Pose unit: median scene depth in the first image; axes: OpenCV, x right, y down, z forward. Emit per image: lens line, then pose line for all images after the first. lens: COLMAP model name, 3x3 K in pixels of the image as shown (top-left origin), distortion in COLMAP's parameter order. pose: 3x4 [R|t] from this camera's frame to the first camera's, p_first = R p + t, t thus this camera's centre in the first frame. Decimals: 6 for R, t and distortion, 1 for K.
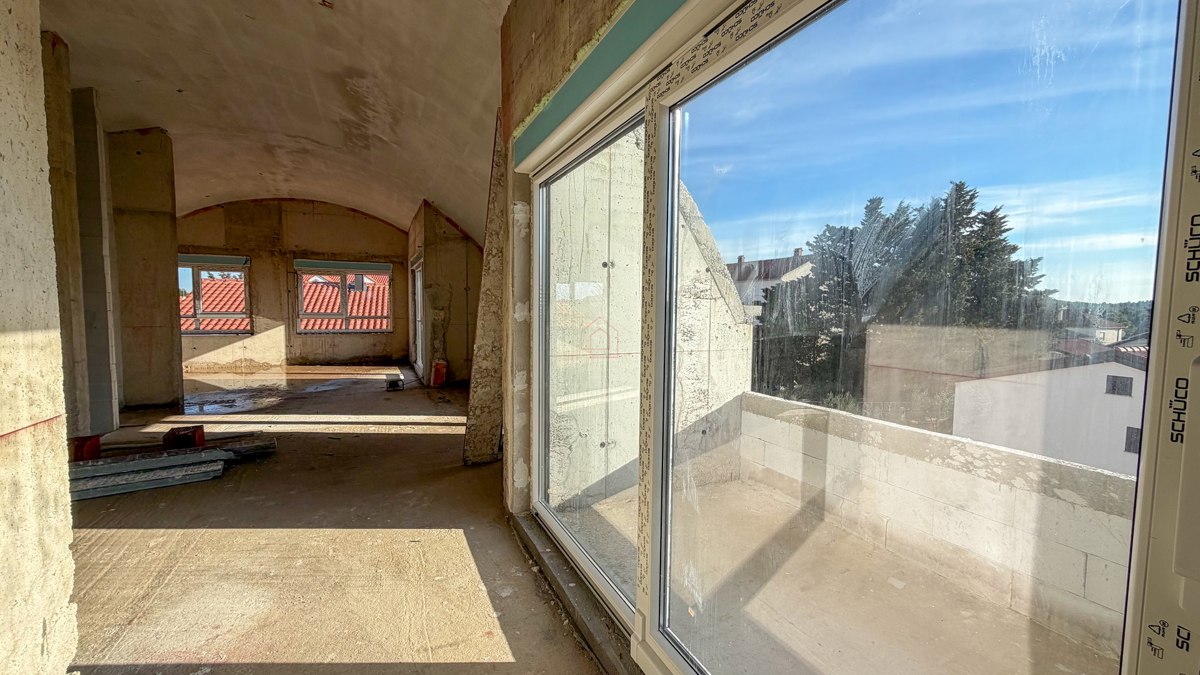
lens RADIAL K [[479.3, 0, 598.7], [0, 479.3, 339.6], [0, 0, 1]] dist [-0.000527, 0.000083]
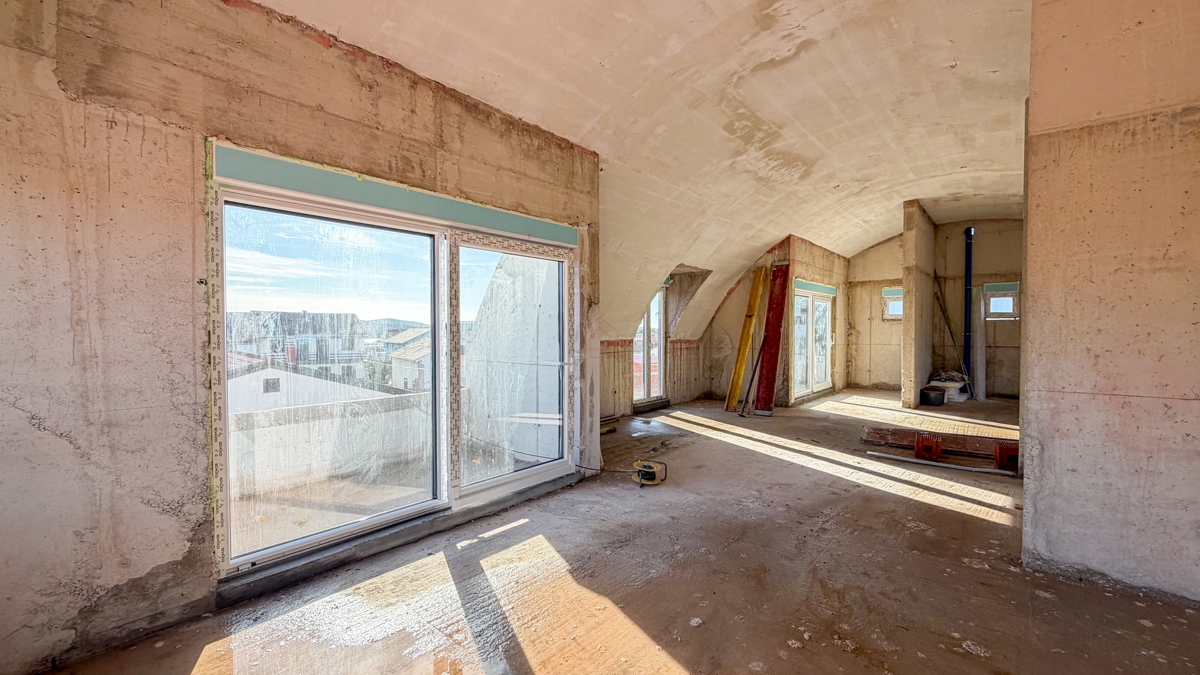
lens RADIAL K [[479.3, 0, 598.7], [0, 479.3, 339.6], [0, 0, 1]] dist [-0.000527, 0.000083]
pose [[-0.411663, -0.030311, 0.910832, -0.687900], [0.055901, 0.996725, 0.058435, -0.076150], [-0.909620, 0.074972, -0.408621, 0.951242]]
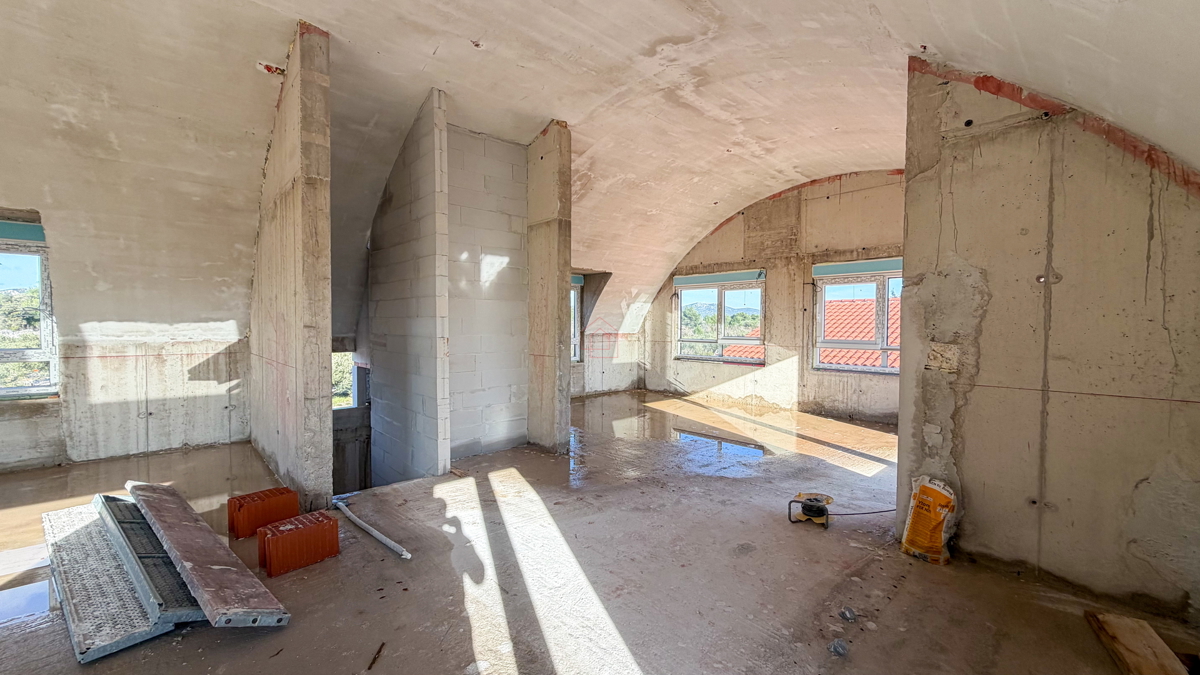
lens RADIAL K [[479.3, 0, 598.7], [0, 479.3, 339.6], [0, 0, 1]] dist [-0.000527, 0.000083]
pose [[0.304672, 0.019657, -0.952254, -0.050712], [-0.062454, 0.998048, 0.000620, -0.037644], [0.950407, 0.059283, 0.305305, 0.495419]]
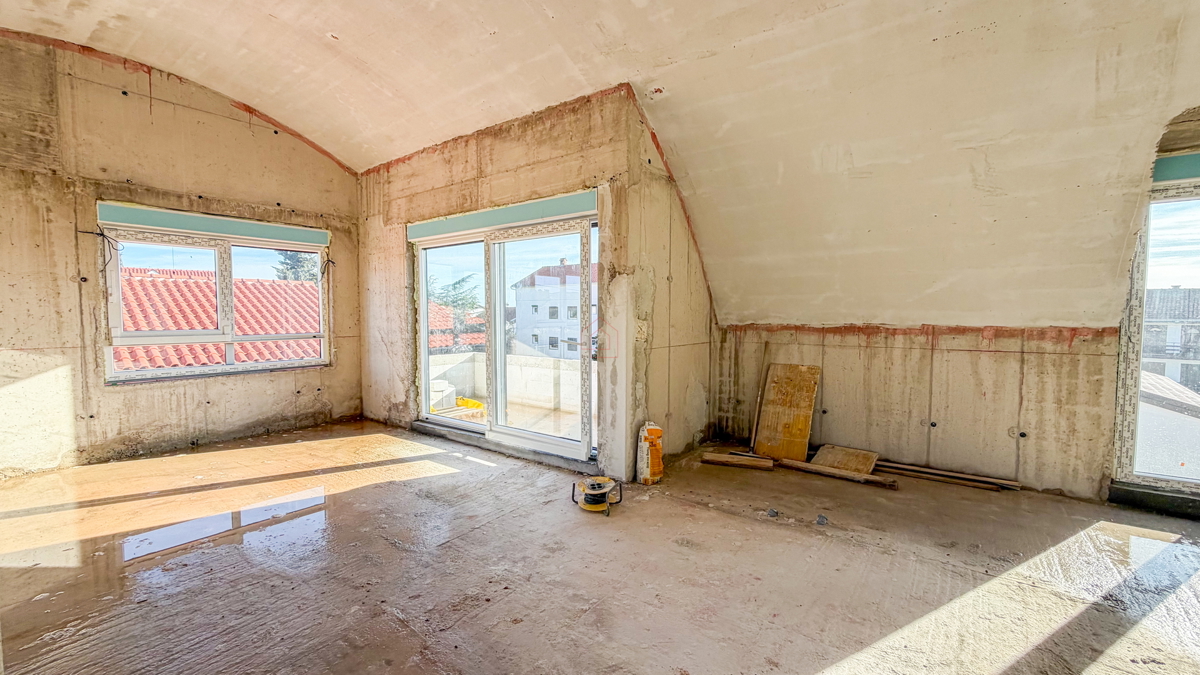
lens RADIAL K [[485.6, 0, 598.6], [0, 485.6, 339.0], [0, 0, 1]] dist [-0.001492, -0.000456]
pose [[0.882606, -0.036559, 0.468691, -0.468276], [0.041037, 0.999157, 0.000660, -0.034802], [-0.468320, 0.018651, 0.883362, 0.453479]]
